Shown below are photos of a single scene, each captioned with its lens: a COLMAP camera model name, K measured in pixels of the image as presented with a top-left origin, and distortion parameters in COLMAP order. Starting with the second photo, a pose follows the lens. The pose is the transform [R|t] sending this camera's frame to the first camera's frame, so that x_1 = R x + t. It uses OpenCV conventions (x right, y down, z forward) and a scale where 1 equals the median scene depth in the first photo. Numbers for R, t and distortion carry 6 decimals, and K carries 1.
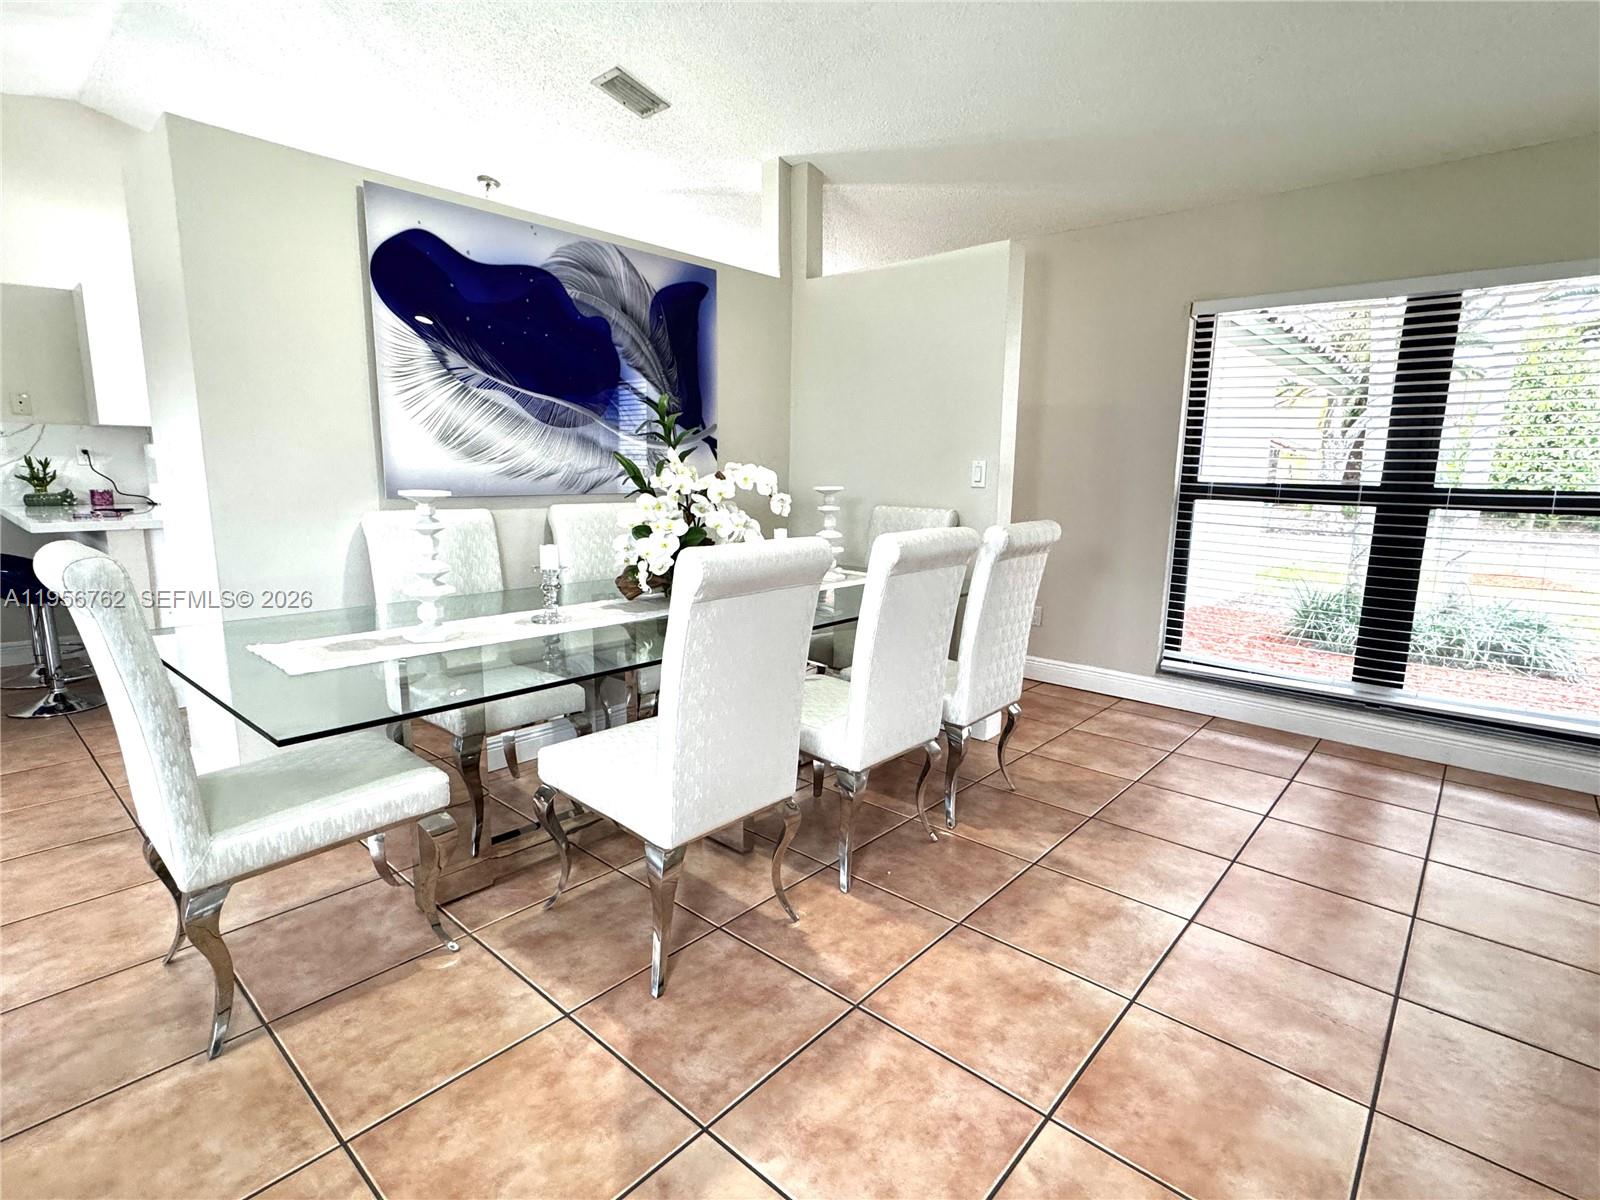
lens RADIAL K [[793.1, 0, 800.8], [0, 793.1, 603.4], [0, 0, 1]] dist [0.000048, -0.000110]
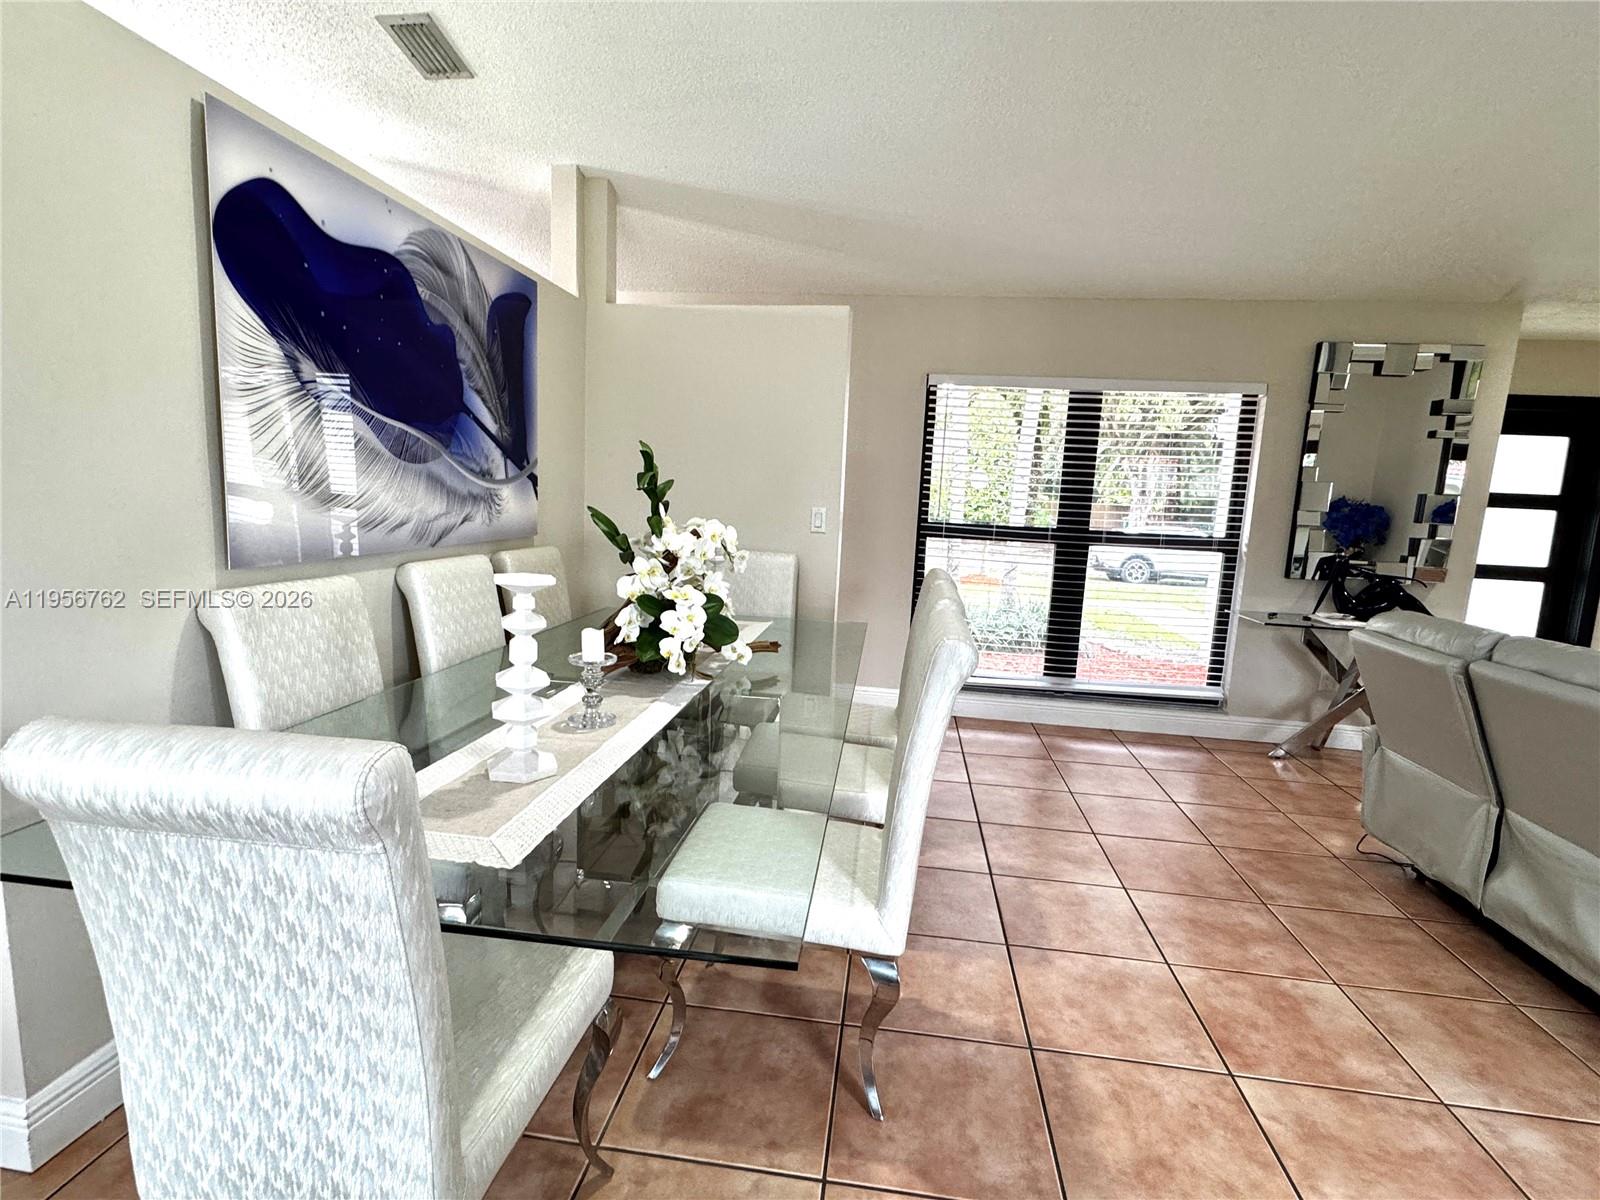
lens RADIAL K [[793.1, 0, 797.3], [0, 793.1, 602.2], [0, 0, 1]] dist [0.000048, -0.000110]
pose [[0.828554, -0.056776, 0.557023, -0.413311], [0.065243, 0.997859, 0.004663, -0.063591], [-0.556095, 0.032478, 0.830484, 0.149493]]
